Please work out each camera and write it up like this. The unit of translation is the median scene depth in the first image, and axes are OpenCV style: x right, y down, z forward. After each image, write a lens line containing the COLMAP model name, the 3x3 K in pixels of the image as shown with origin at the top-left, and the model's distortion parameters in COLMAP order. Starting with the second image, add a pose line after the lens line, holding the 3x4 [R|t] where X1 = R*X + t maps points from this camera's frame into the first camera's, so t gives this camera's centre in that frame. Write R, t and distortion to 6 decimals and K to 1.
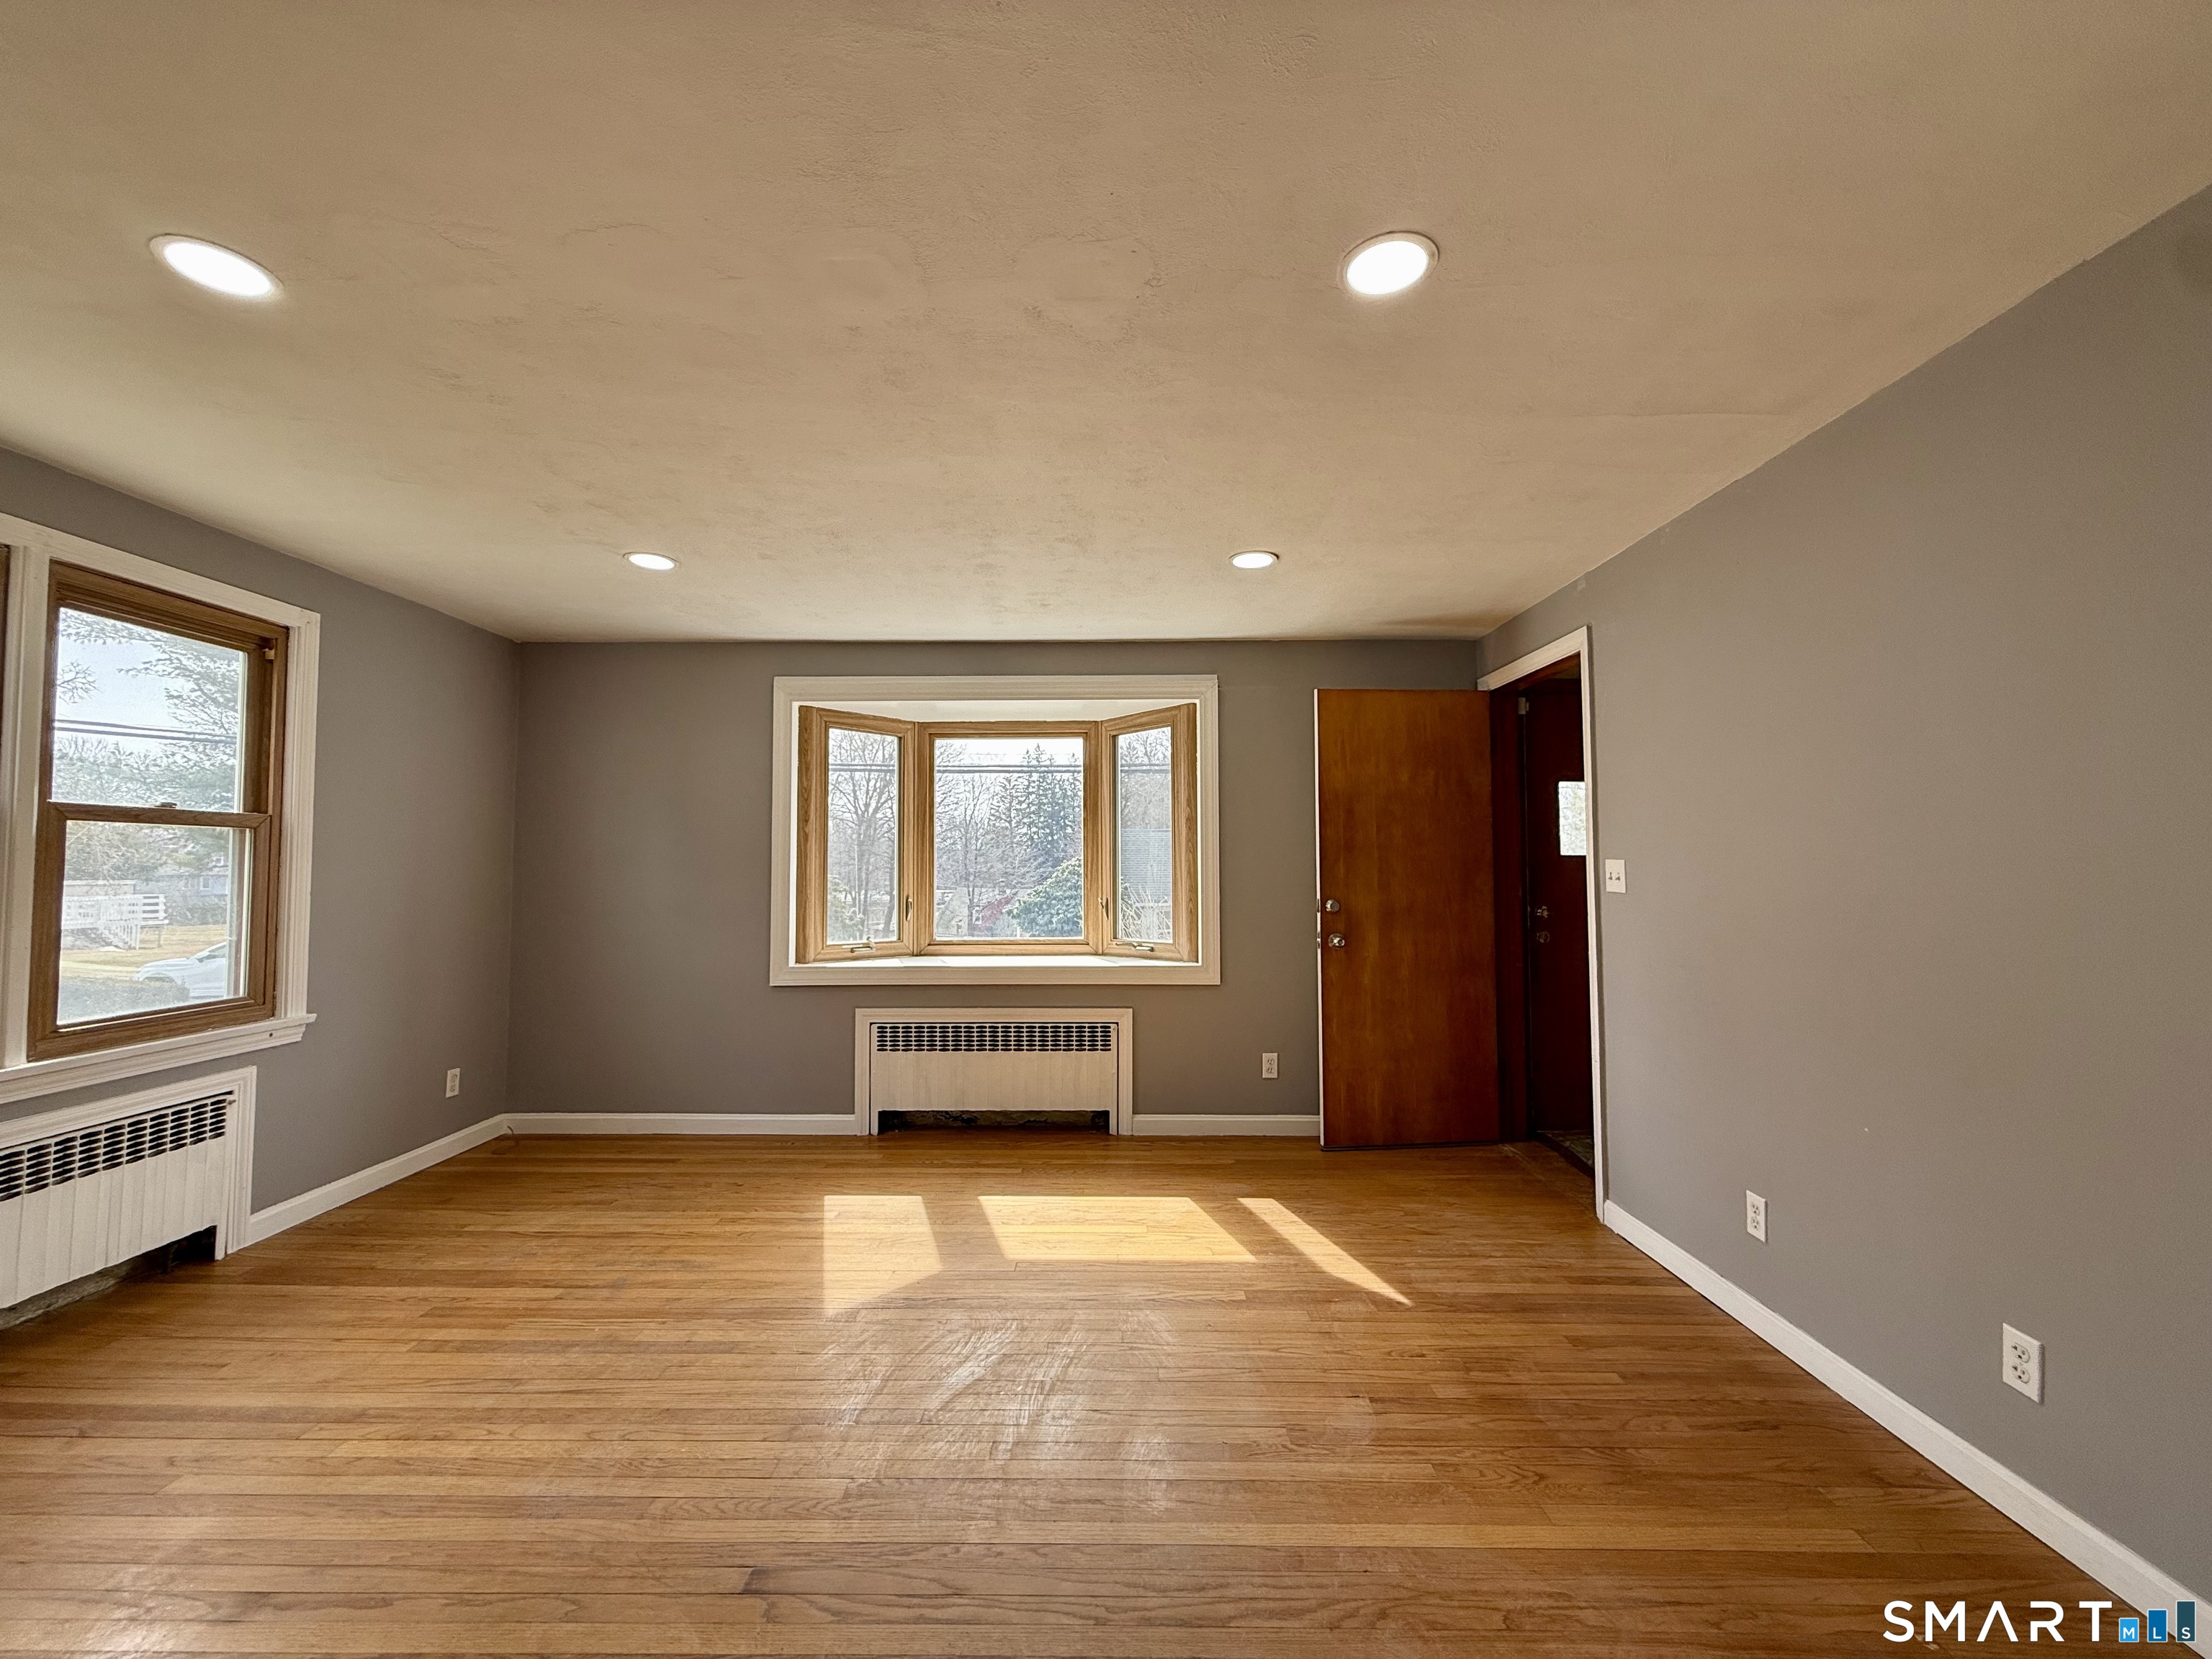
lens RADIAL K [[877.9, 0, 1103.2], [0, 877.9, 830.1], [0, 0, 1]] dist [-0.002147, -0.000094]
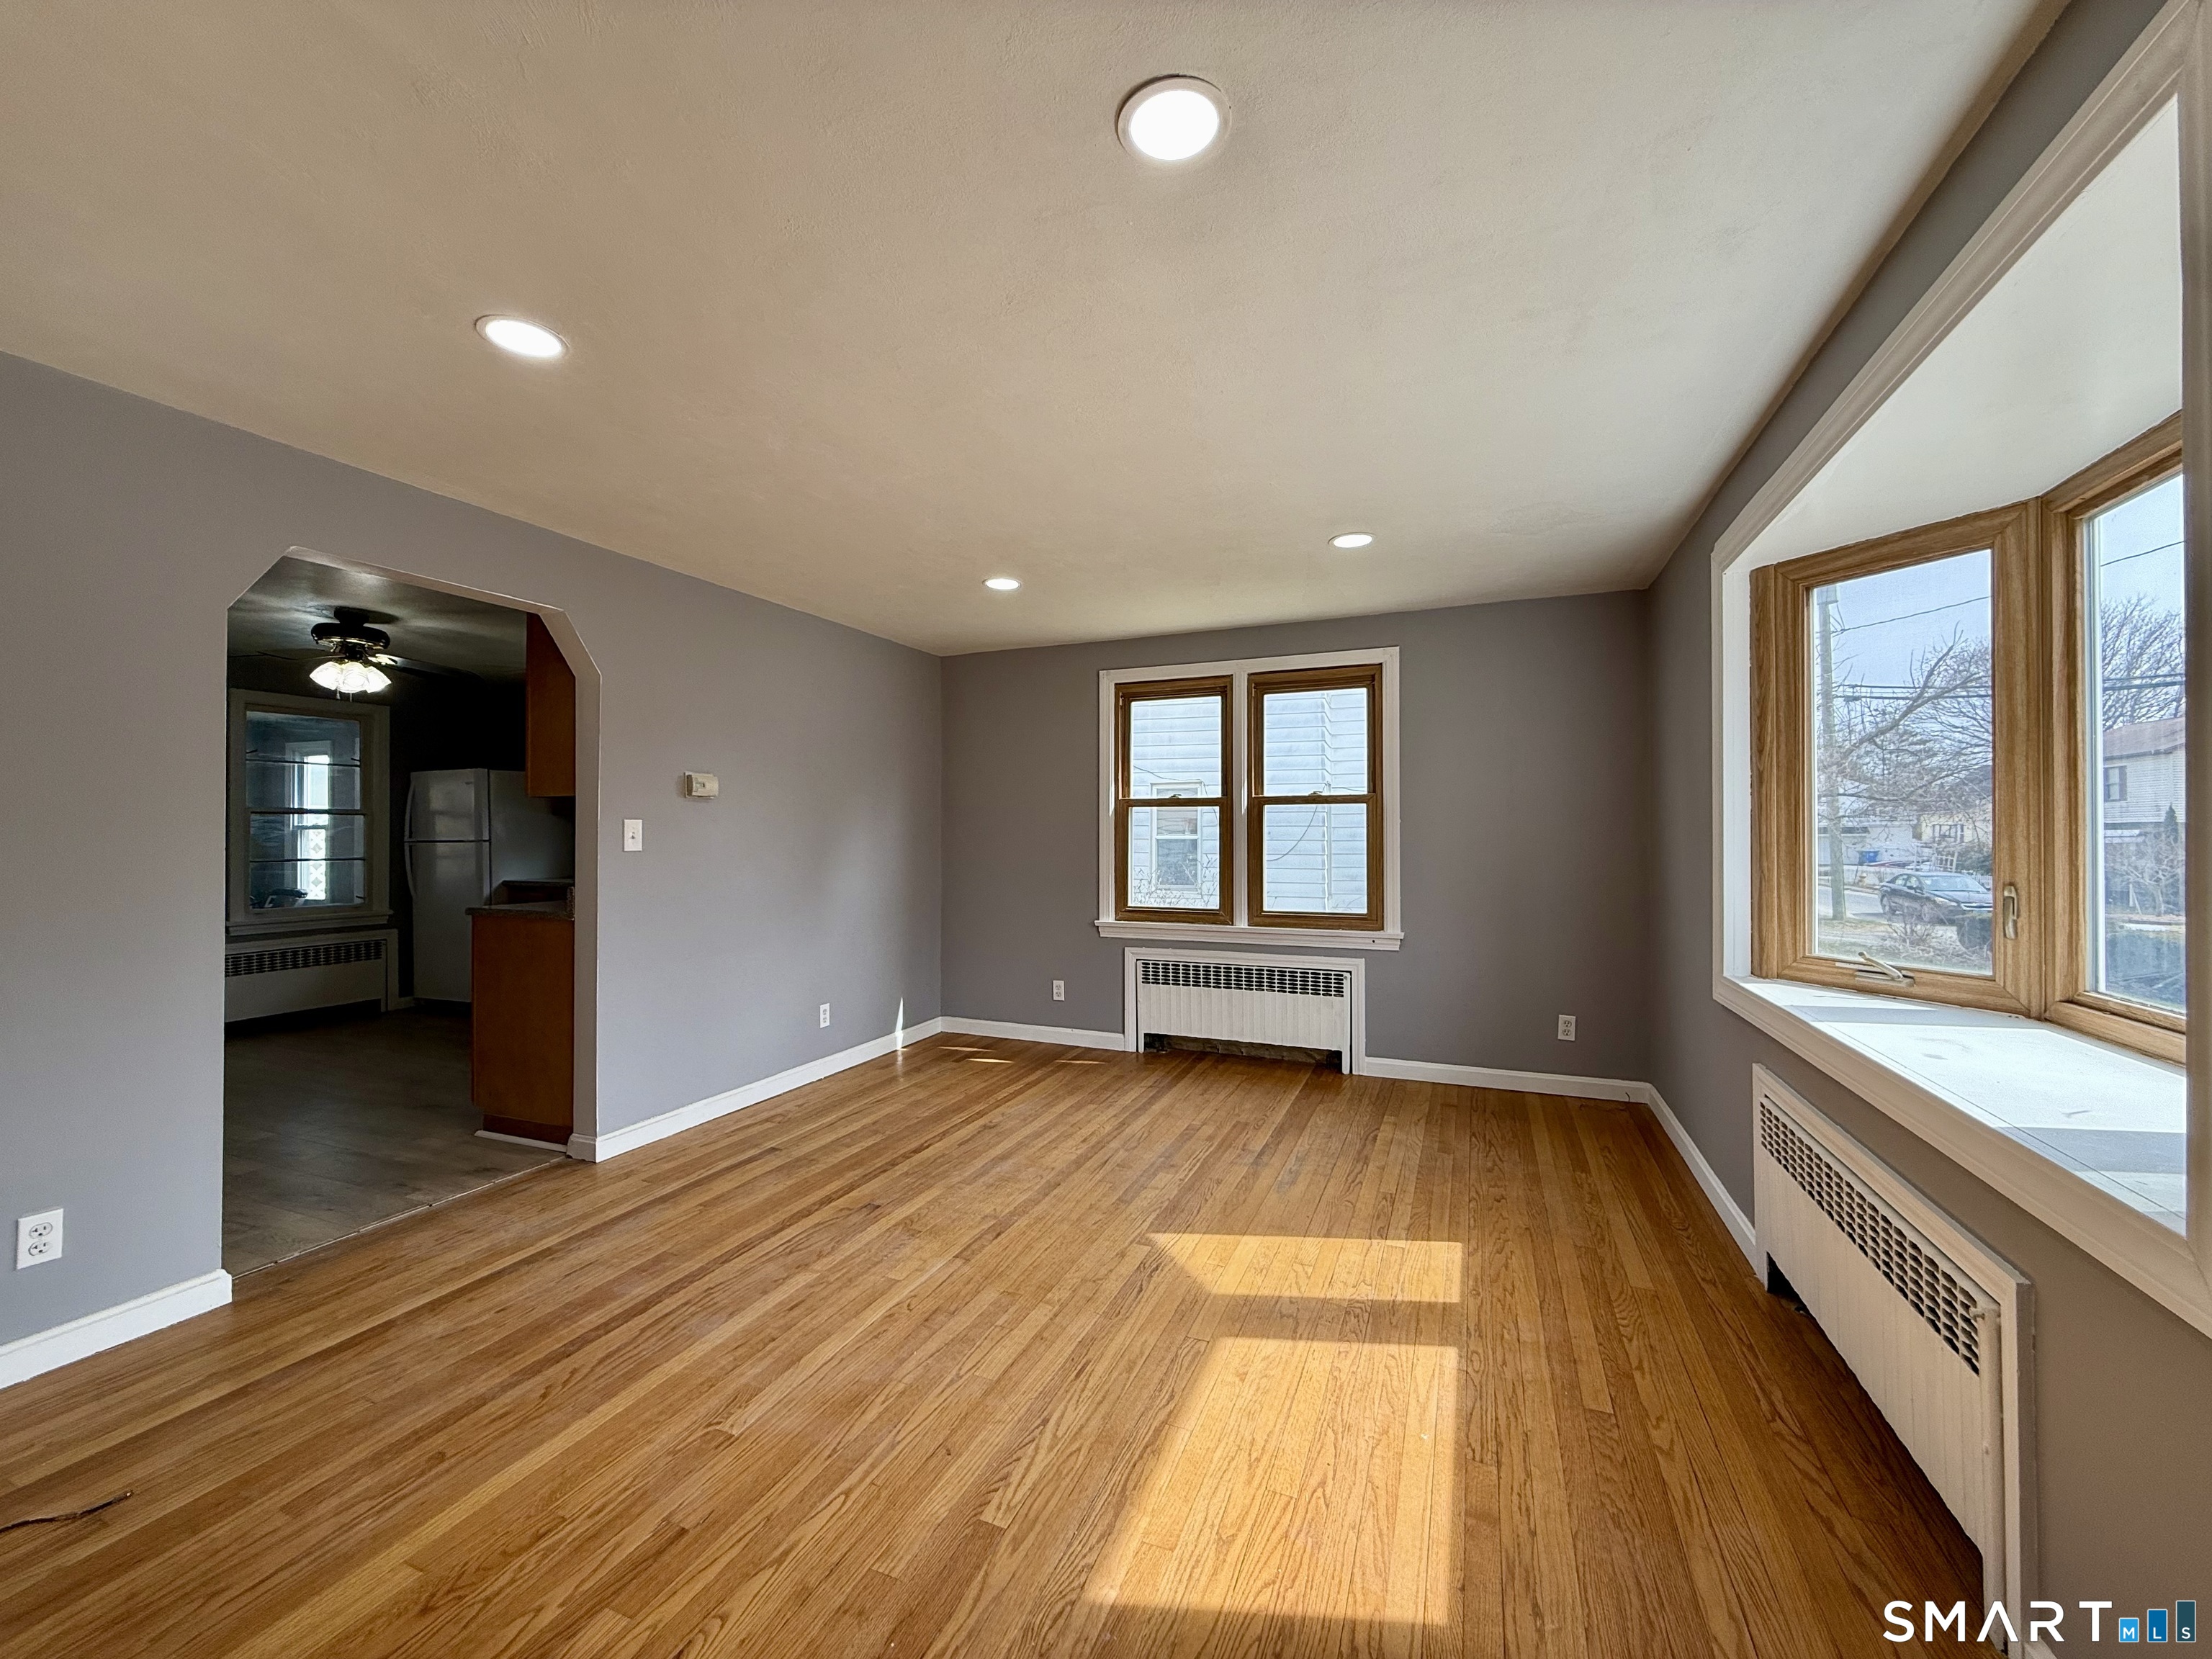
lens RADIAL K [[877.9, 0, 1103.2], [0, 877.9, 830.1], [0, 0, 1]] dist [-0.002147, -0.000094]
pose [[-0.380079, -0.001531, -0.924953, 0.547428], [0.042379, 0.998920, -0.019067, 0.048896], [0.923983, -0.046446, -0.379603, 1.040434]]
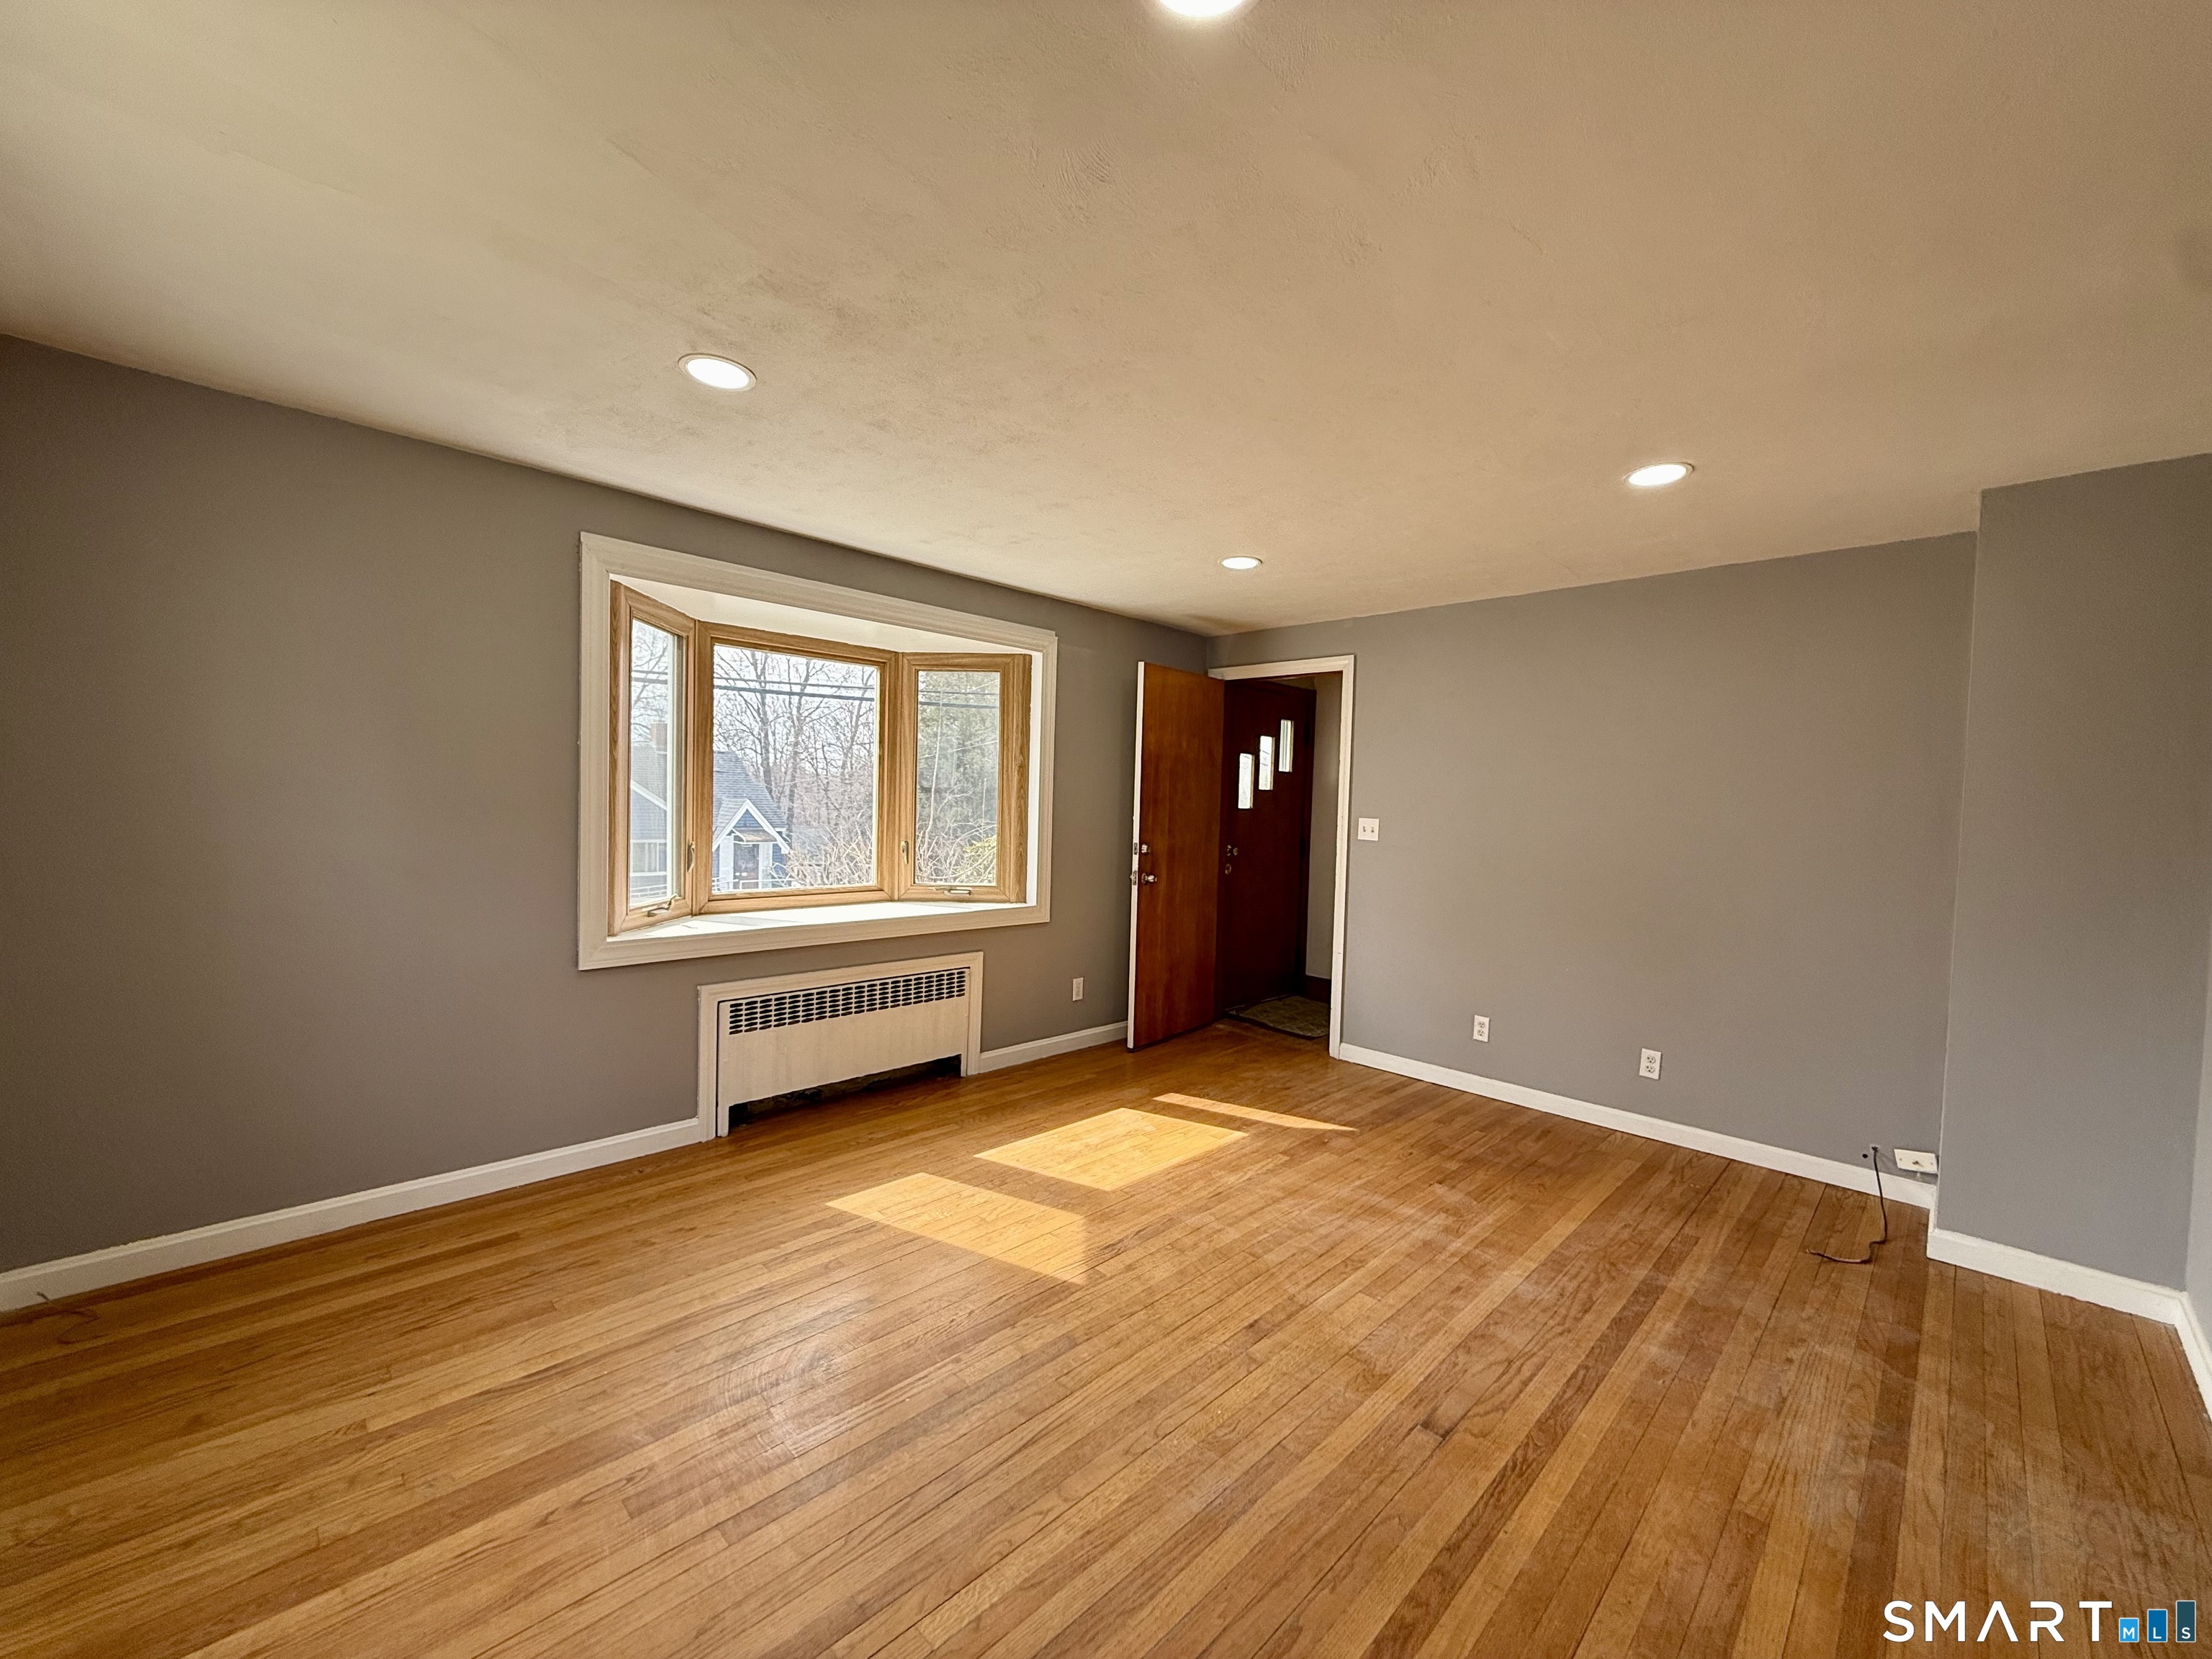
lens RADIAL K [[877.9, 0, 1103.2], [0, 877.9, 830.1], [0, 0, 1]] dist [-0.002147, -0.000094]
pose [[0.699810, -0.000205, 0.714329, -0.747341], [-0.061801, 0.996233, 0.060832, -0.008962], [-0.711650, -0.086717, 0.697161, 0.257958]]
